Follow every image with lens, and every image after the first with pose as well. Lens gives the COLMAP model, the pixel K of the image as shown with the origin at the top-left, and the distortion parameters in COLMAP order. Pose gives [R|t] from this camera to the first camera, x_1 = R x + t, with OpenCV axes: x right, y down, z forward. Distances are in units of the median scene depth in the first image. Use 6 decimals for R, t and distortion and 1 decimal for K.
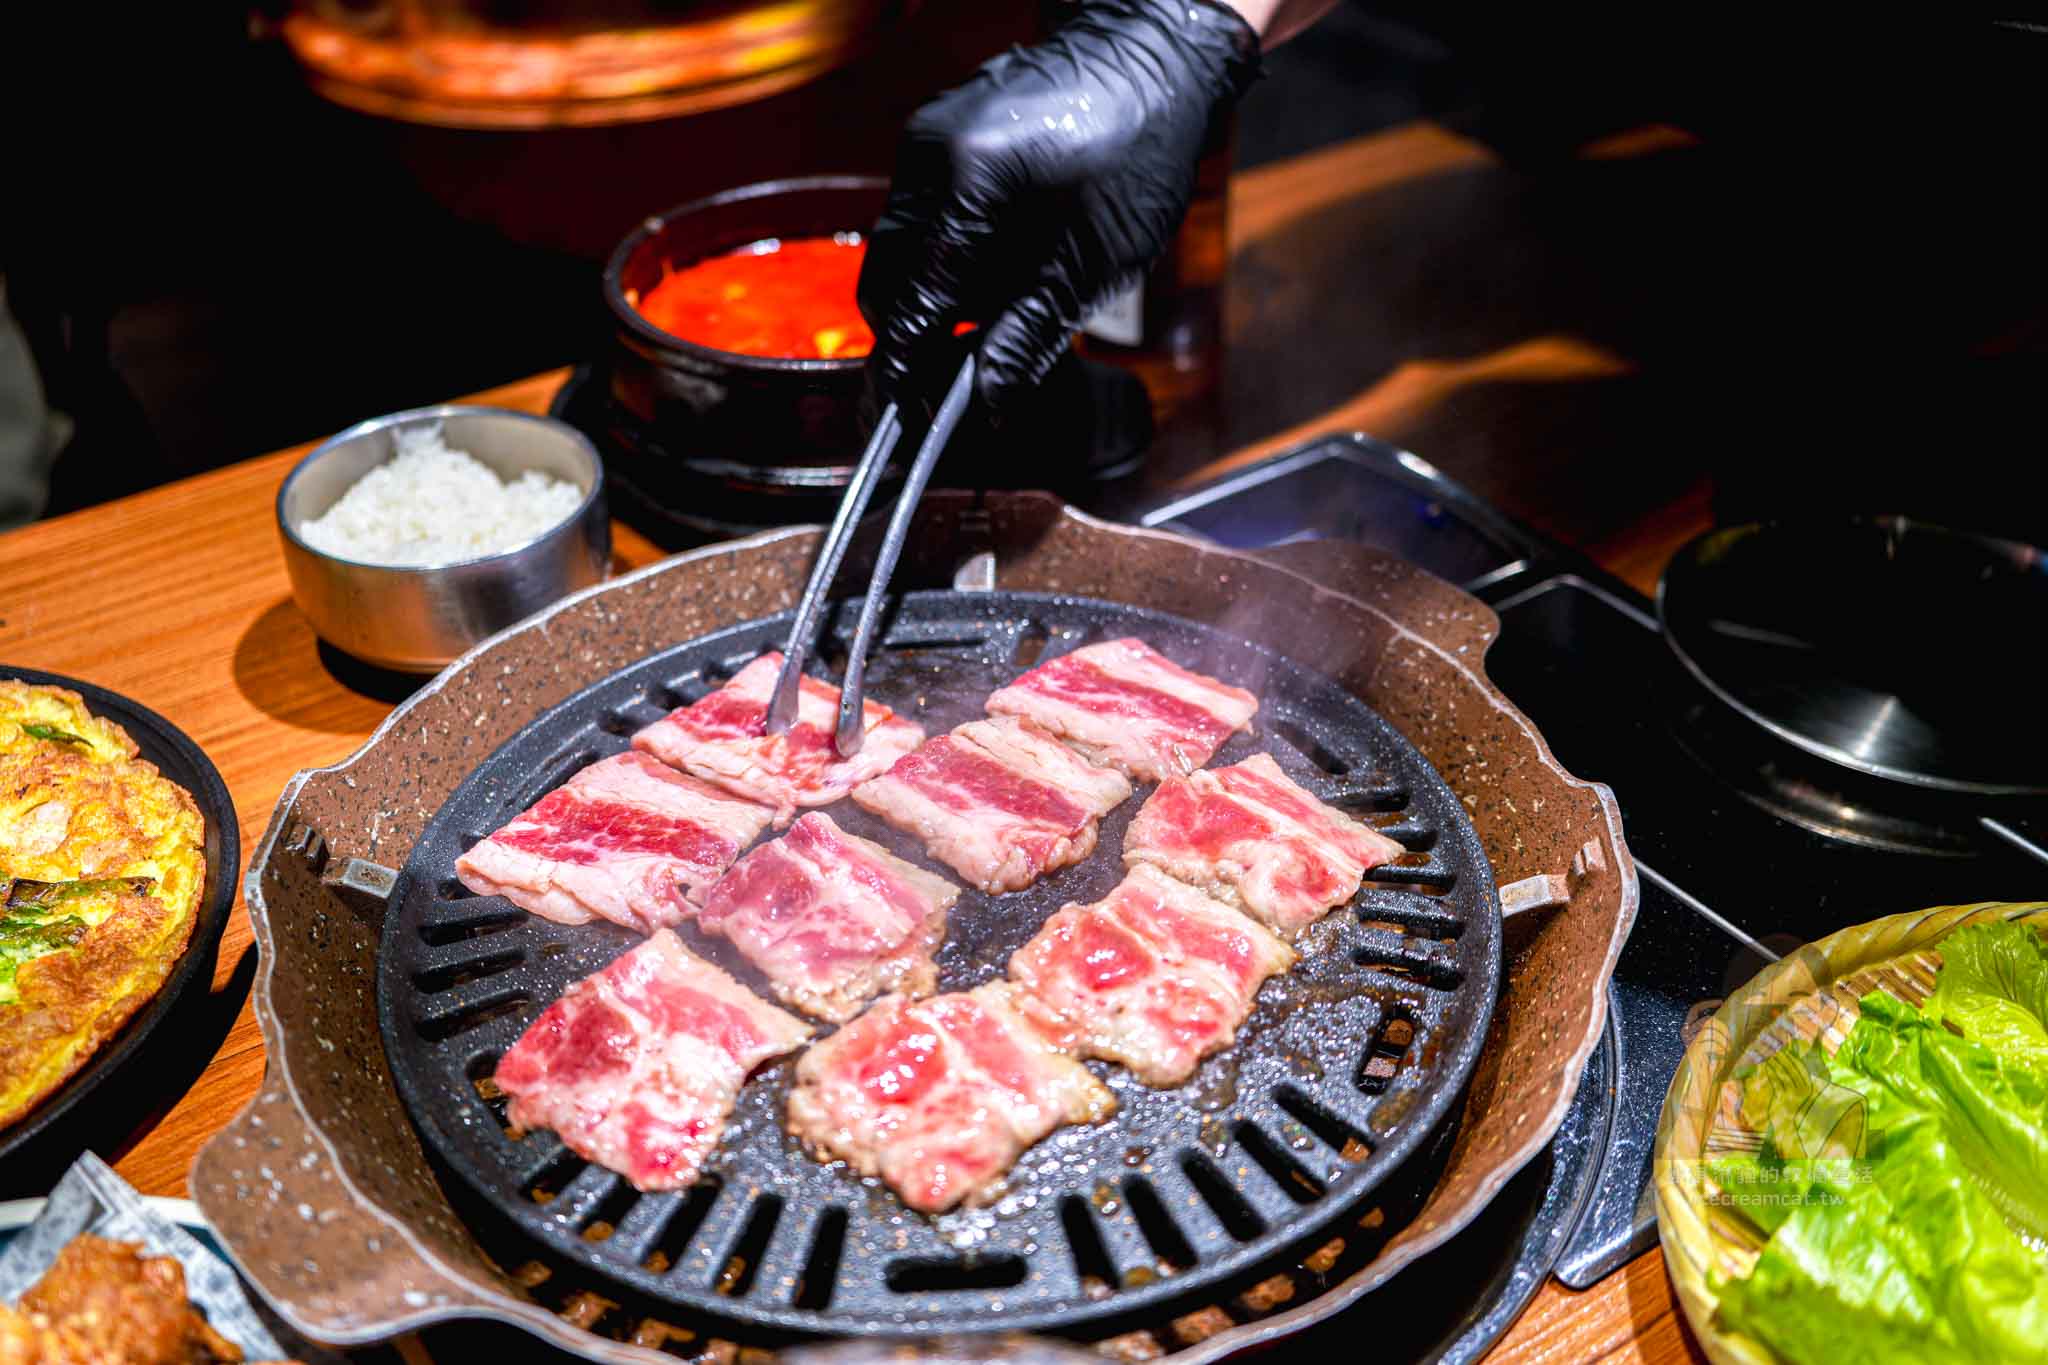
lens RADIAL K [[2296.9, 0, 1024.0], [0, 2296.9, 682.5], [0, 0, 1]] dist [-0.012846, -0.014128]
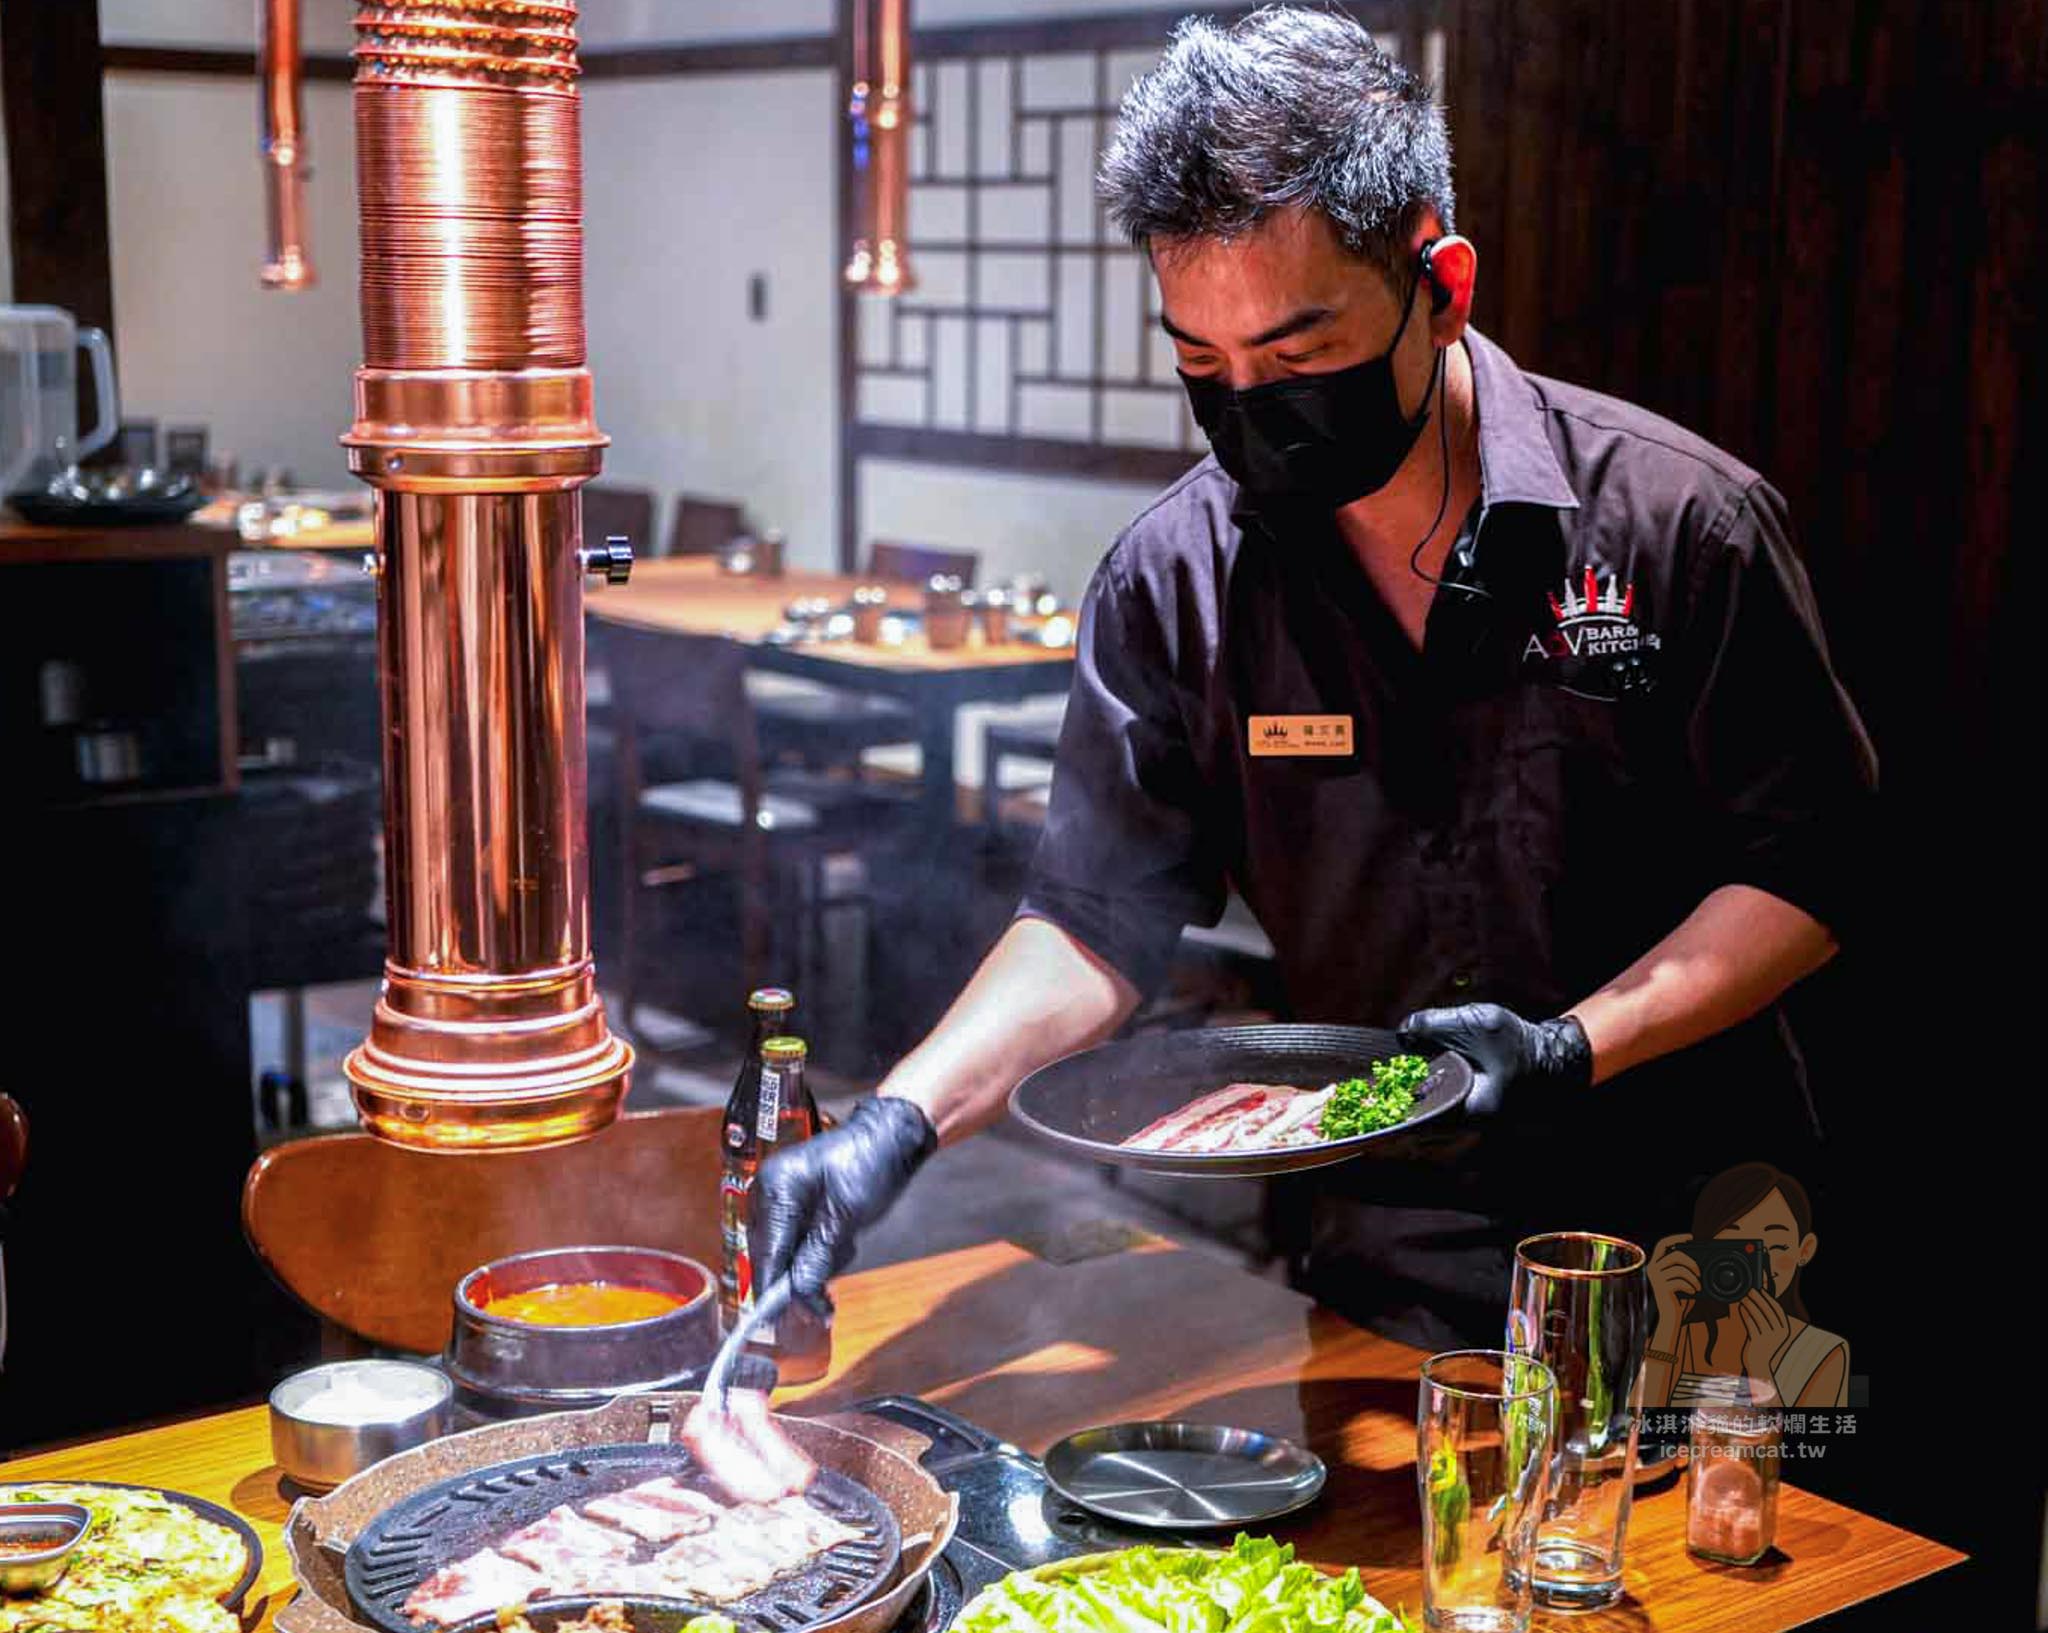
lens RADIAL K [[3103.1, 0, 1024.0], [0, 3103.1, 816.5], [0, 0, 1]] dist [-0.000849, -0.012454]
pose [[0.998988, 0.007293, 0.044389, 0.171525], [0.011922, 0.908561, -0.417583, 0.595840], [-0.043375, 0.417689, 0.907554, -1.601859]]
